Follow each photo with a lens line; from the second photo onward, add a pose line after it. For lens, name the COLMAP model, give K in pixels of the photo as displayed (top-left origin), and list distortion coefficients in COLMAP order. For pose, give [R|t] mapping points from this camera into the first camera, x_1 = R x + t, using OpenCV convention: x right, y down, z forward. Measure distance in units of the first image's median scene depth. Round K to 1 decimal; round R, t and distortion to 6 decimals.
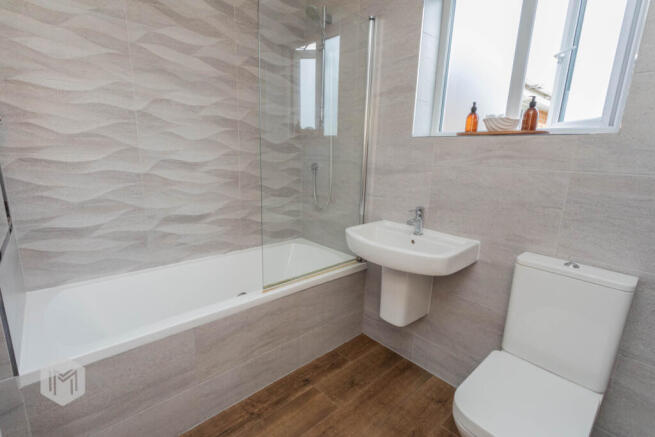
lens RADIAL K [[310.9, 0, 325.3], [0, 310.9, 219.7], [0, 0, 1]] dist [-0.001595, -0.000629]
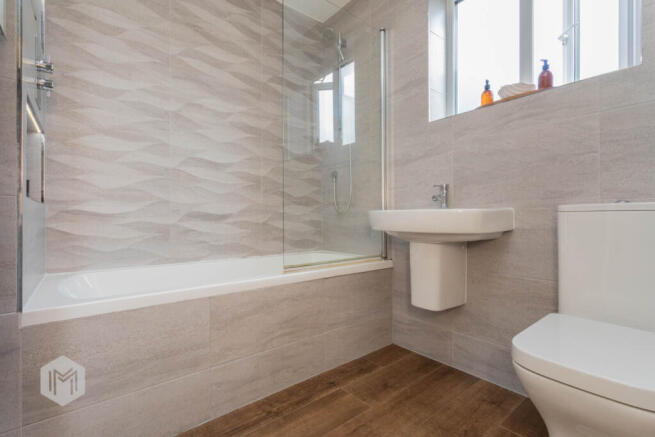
lens RADIAL K [[307.1, 0, 325.5], [0, 307.1, 218.7], [0, 0, 1]] dist [-0.004244, -0.000550]
pose [[0.997908, -0.032294, -0.056010, -0.015241], [0.018973, 0.974447, -0.223814, 0.260972], [0.061807, 0.222283, 0.973021, 0.062901]]
